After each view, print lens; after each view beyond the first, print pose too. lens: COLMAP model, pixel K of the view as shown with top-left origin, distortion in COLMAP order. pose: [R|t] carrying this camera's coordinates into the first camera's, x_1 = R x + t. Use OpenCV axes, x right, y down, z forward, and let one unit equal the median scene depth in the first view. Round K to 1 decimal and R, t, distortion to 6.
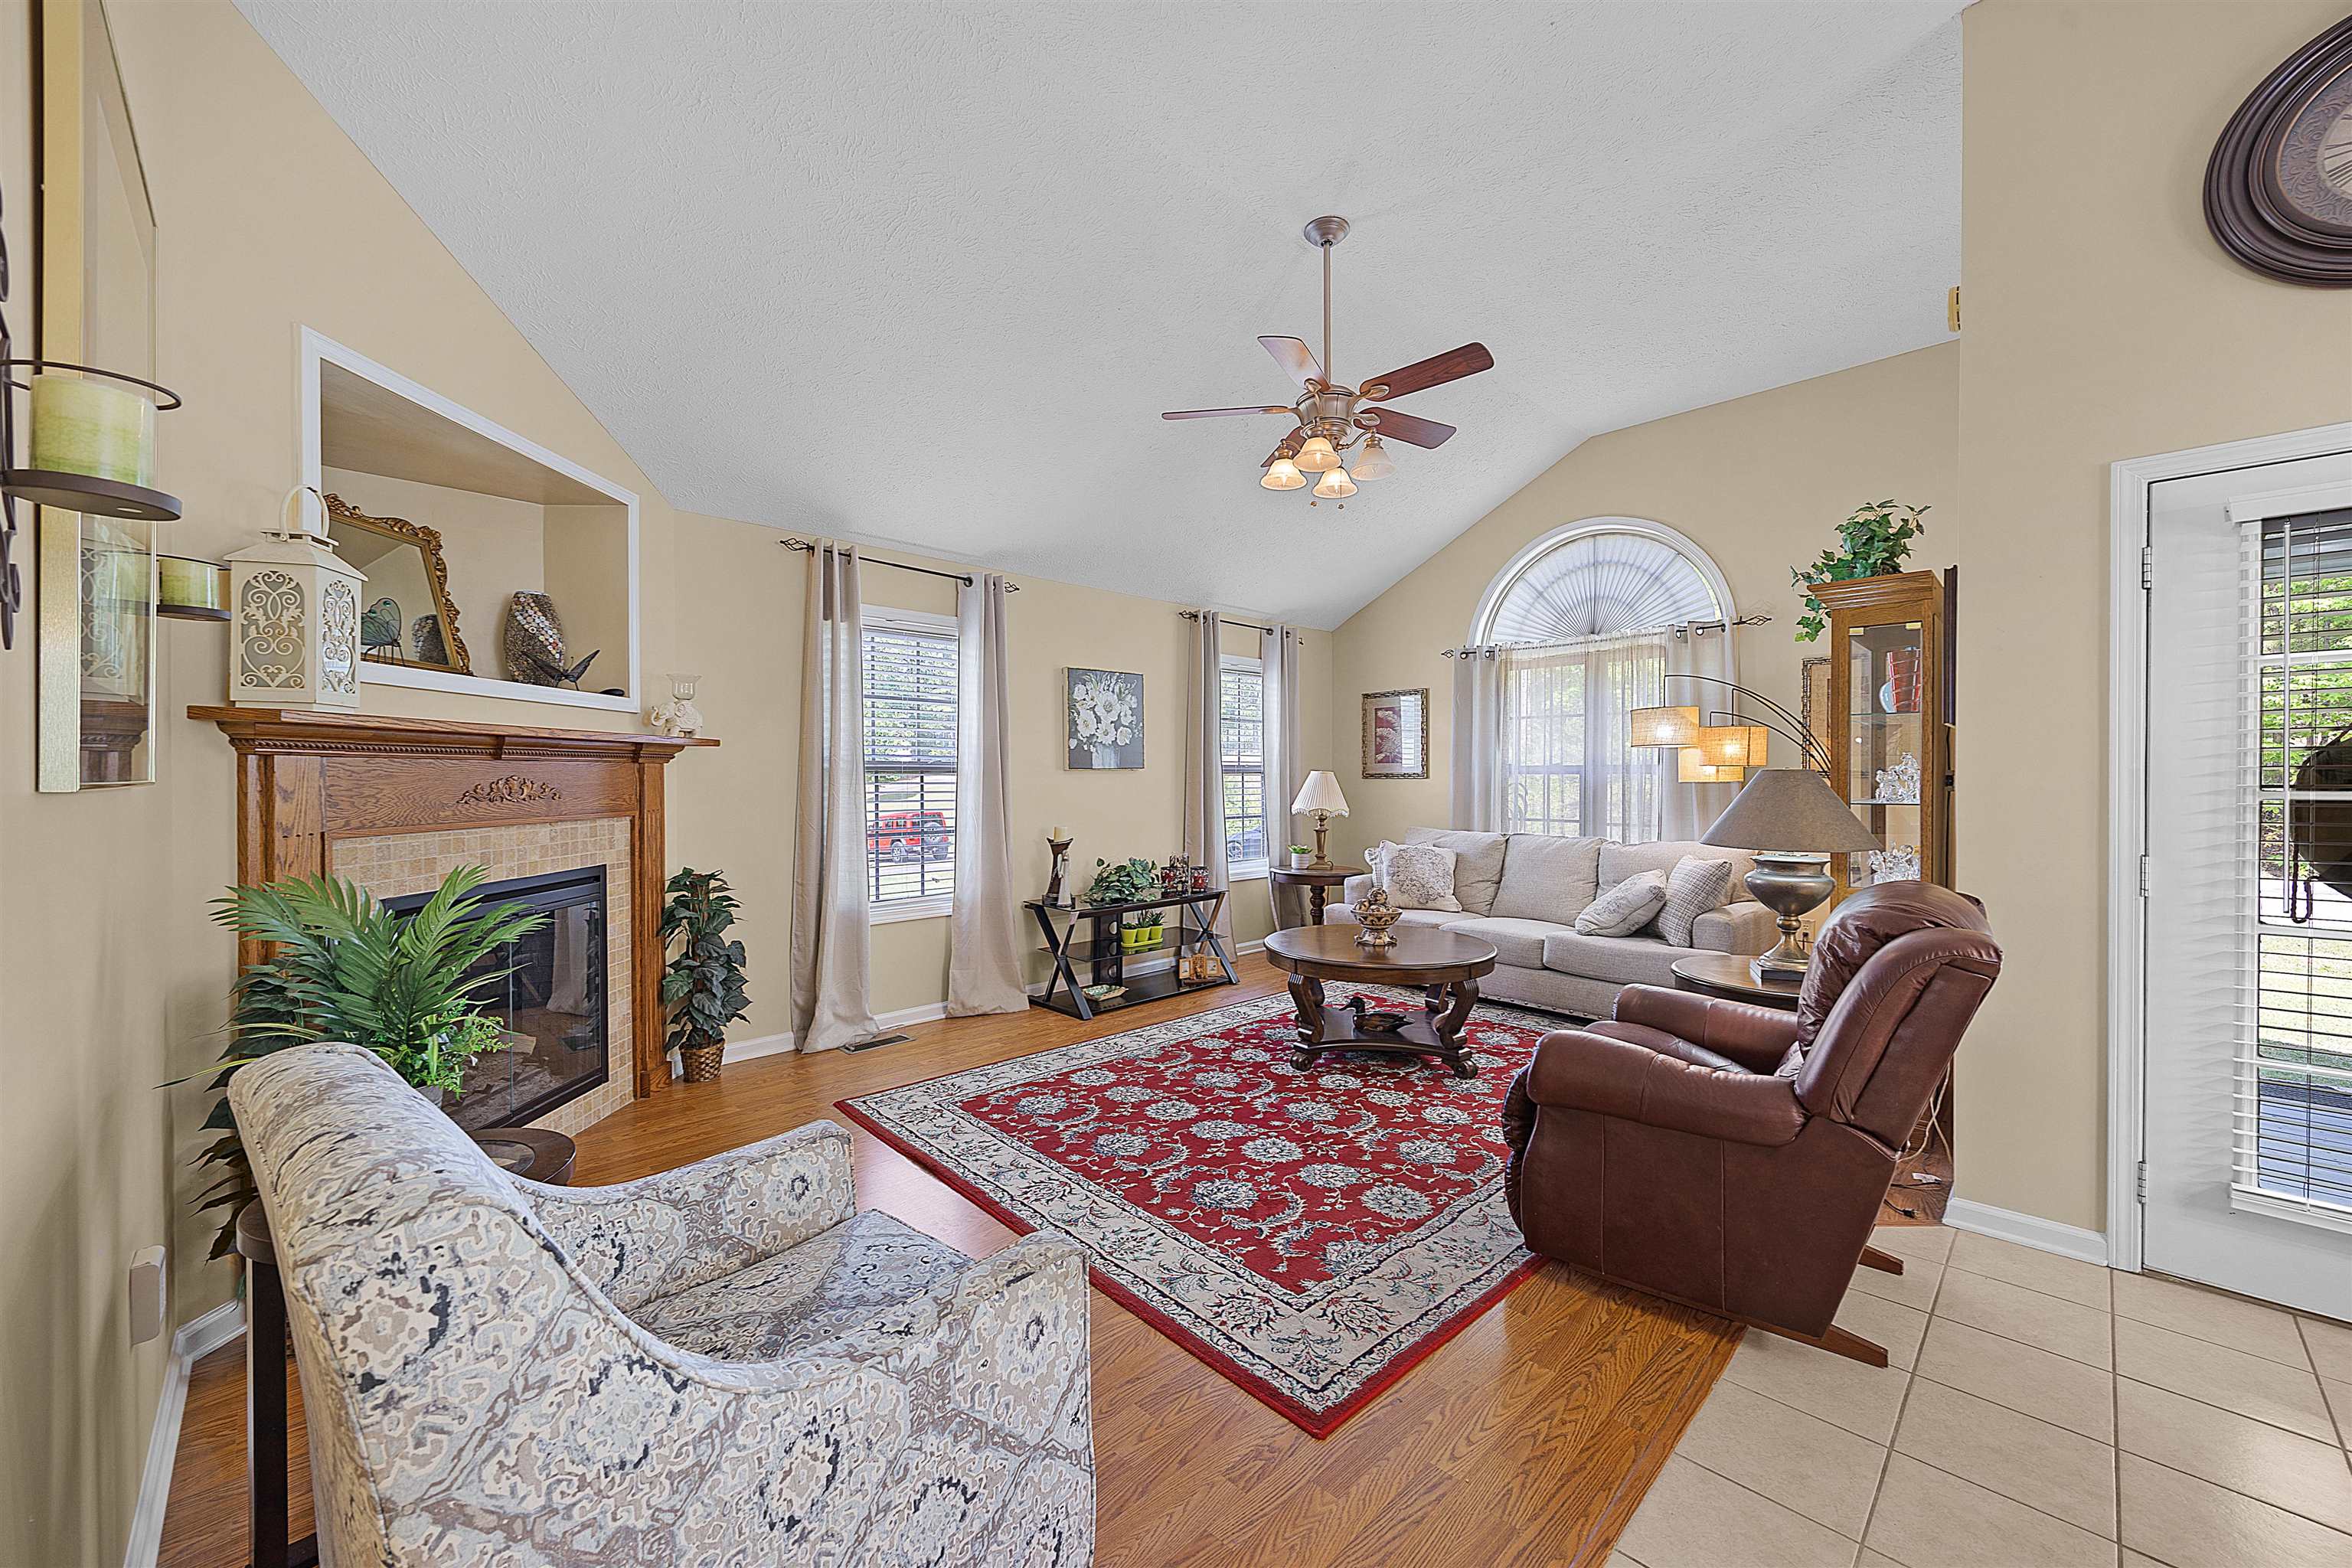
lens RADIAL K [[913.9, 0, 1175.8], [0, 913.9, 779.7], [0, 0, 1]] dist [-0.003071, 0.000024]
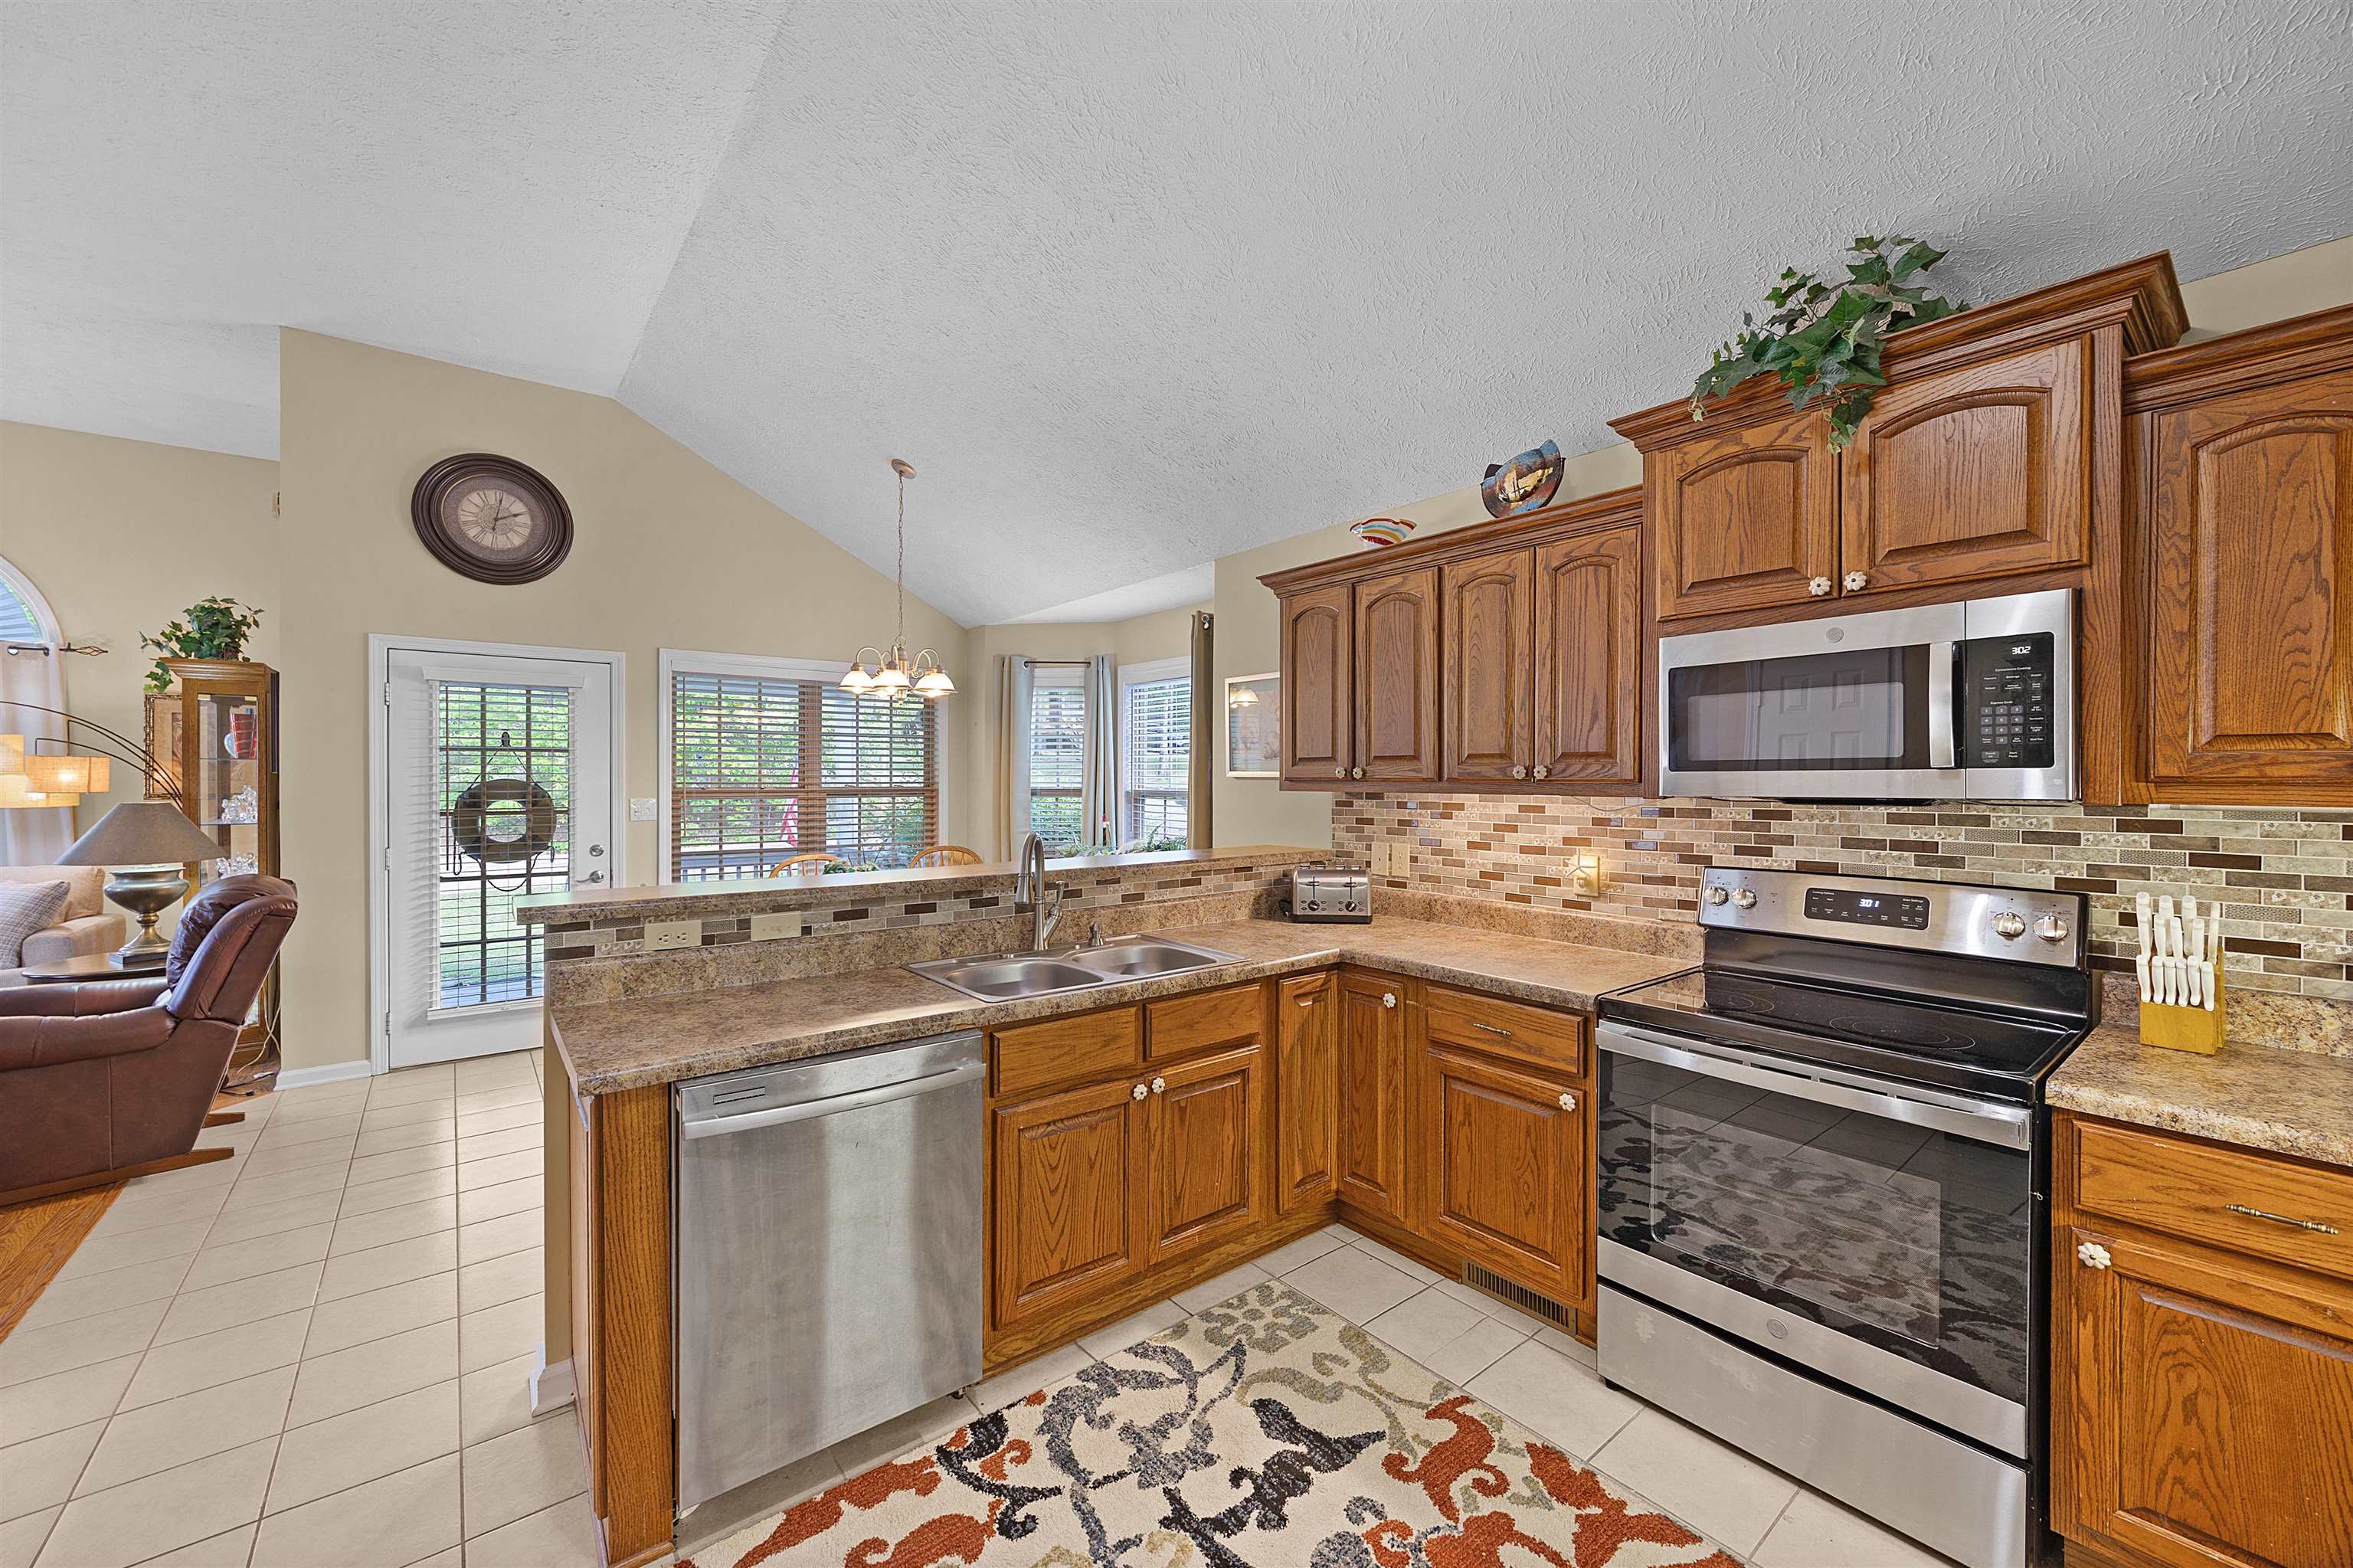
lens RADIAL K [[914.3, 0, 1183.2], [0, 914.3, 781.4], [0, 0, 1]] dist [-0.003071, 0.000024]
pose [[0.101092, -0.004275, 0.994868, -0.494678], [0.002480, 0.999989, 0.004045, -0.044027], [-0.994874, 0.002059, 0.101101, -0.636005]]
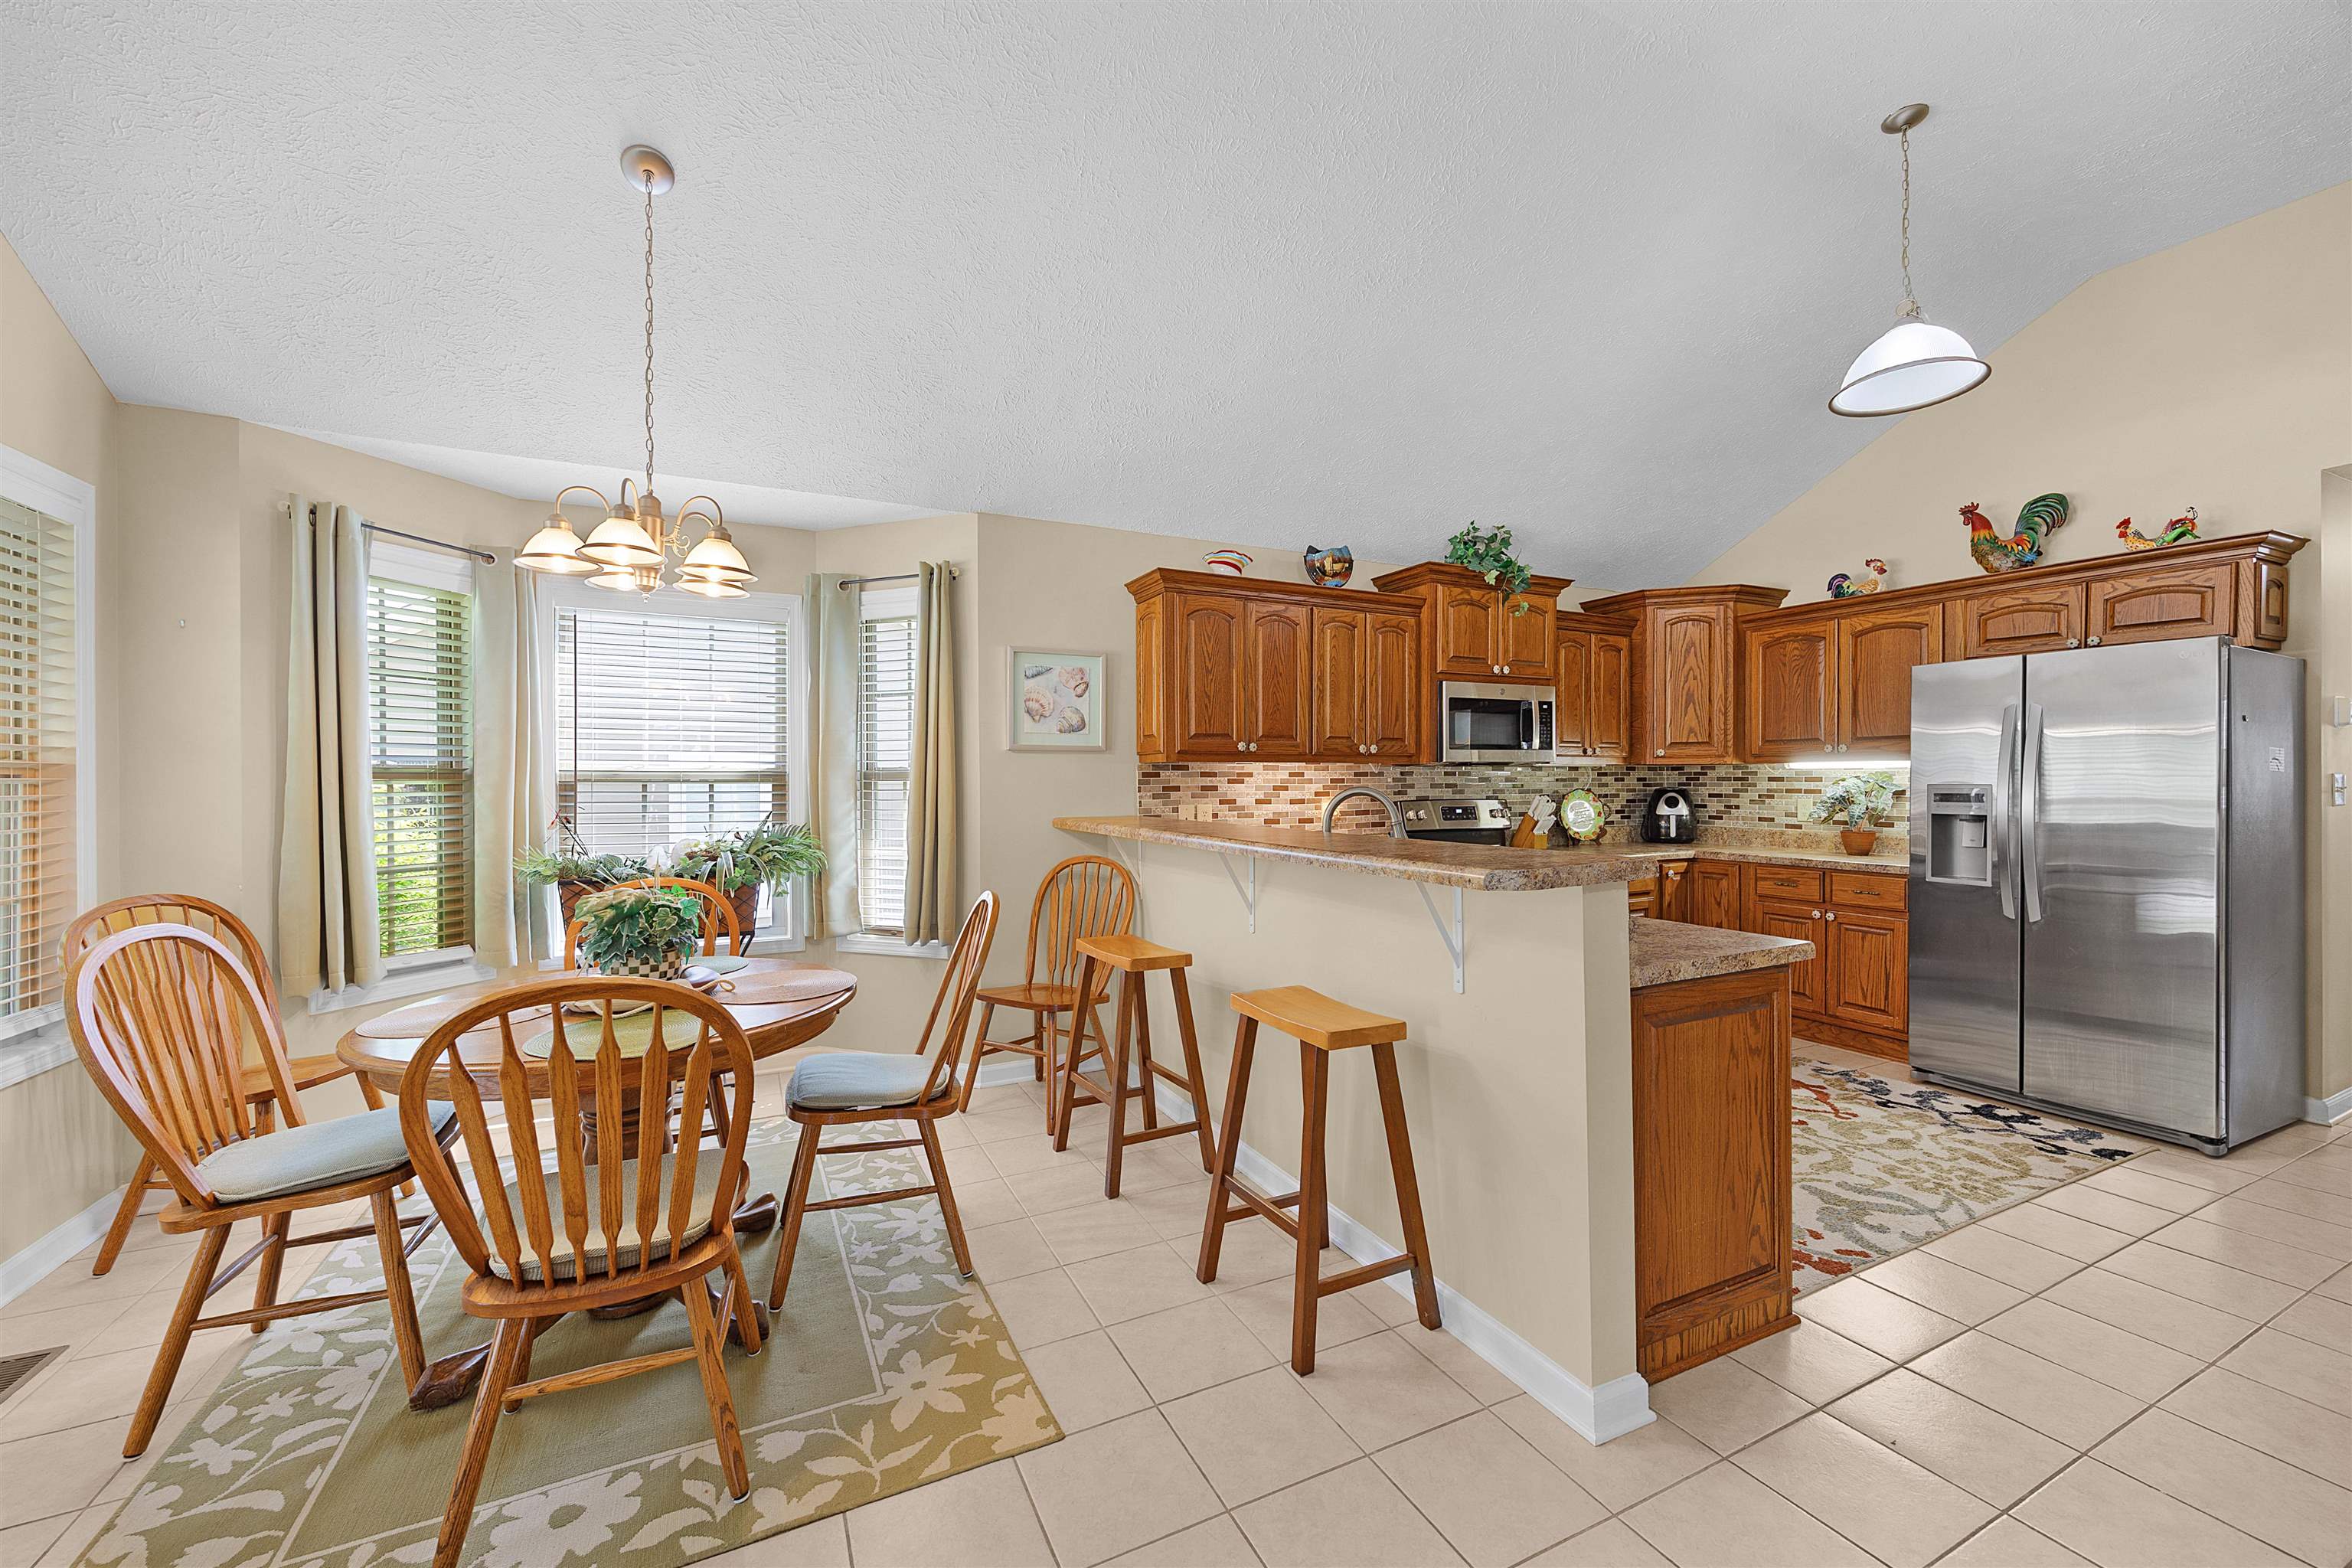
lens RADIAL K [[913.9, 0, 1182.8], [0, 913.9, 785.6], [0, 0, 1]] dist [-0.003071, 0.000024]
pose [[-0.948914, 0.003355, 0.315518, 0.232869], [0.005621, 0.999965, 0.006275, -0.001169], [-0.315486, 0.007728, -0.948899, 0.586297]]
